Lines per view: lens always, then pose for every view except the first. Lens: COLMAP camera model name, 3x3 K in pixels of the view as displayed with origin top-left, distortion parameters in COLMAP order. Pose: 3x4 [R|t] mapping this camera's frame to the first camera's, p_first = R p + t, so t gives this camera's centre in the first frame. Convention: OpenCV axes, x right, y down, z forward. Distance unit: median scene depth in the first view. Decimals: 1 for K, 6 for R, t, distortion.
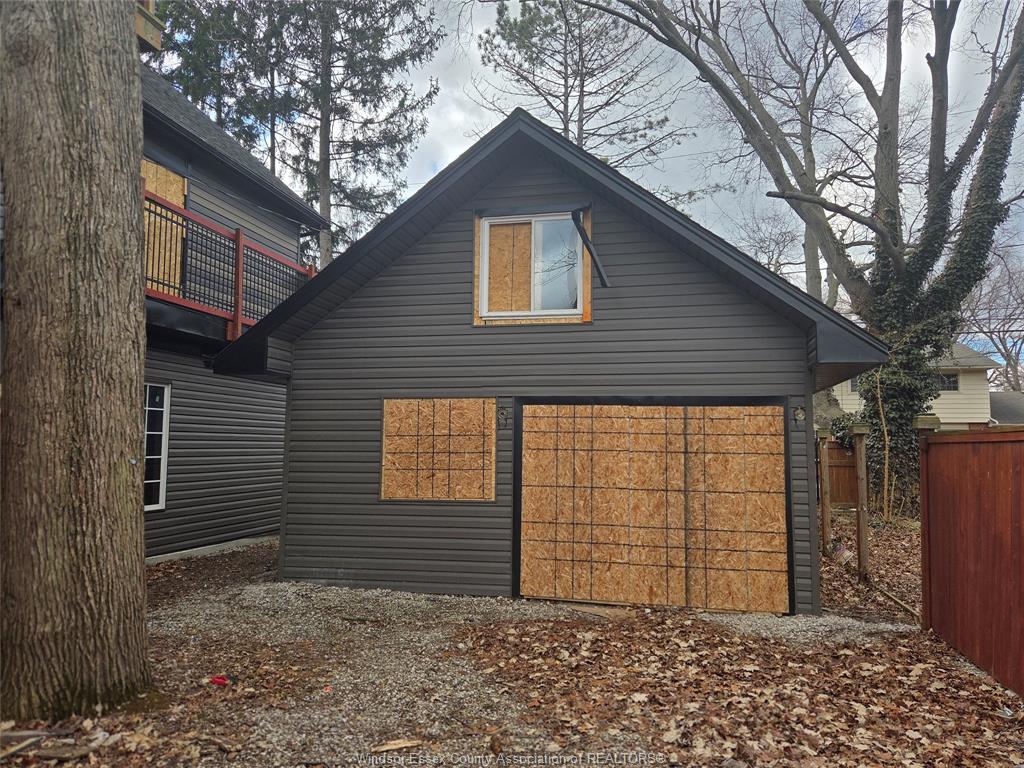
lens RADIAL K [[733.4, 0, 515.0], [0, 733.4, 384.5], [0, 0, 1]] dist [0.058319, -0.009086]
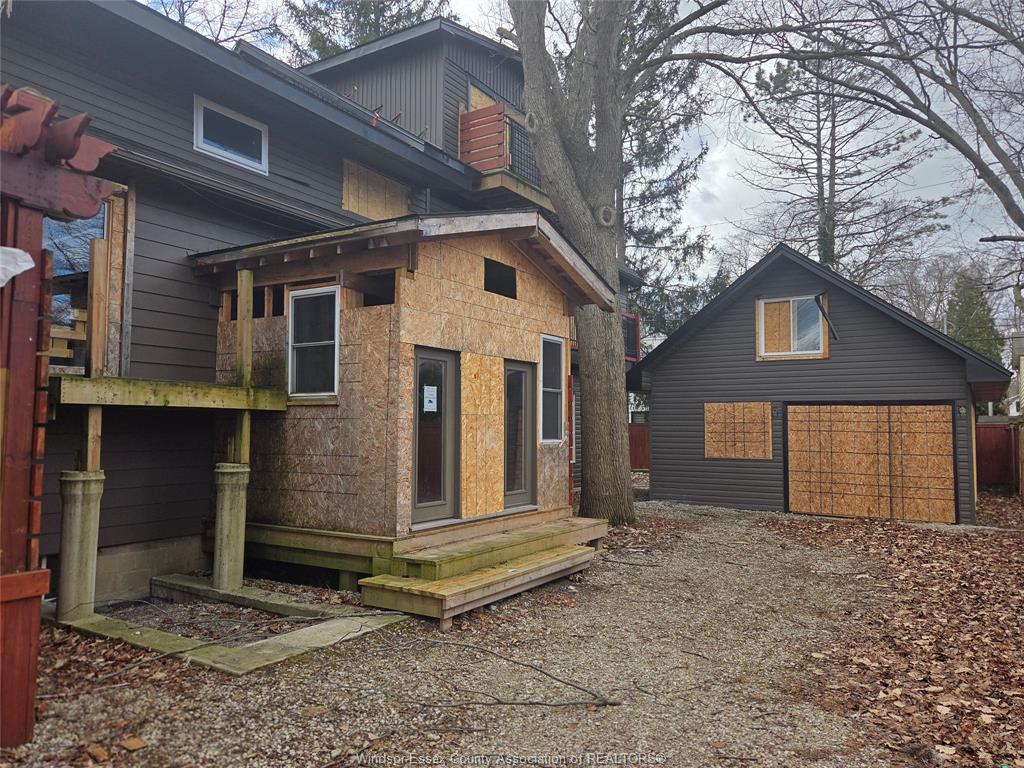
lens RADIAL K [[733.4, 0, 513.2], [0, 733.4, 377.6], [0, 0, 1]] dist [0.058319, -0.009086]
pose [[0.943225, -0.025786, -0.331151, -0.021279], [0.030802, 0.999476, 0.009906, -0.077824], [0.330722, -0.019544, 0.943526, -0.906213]]
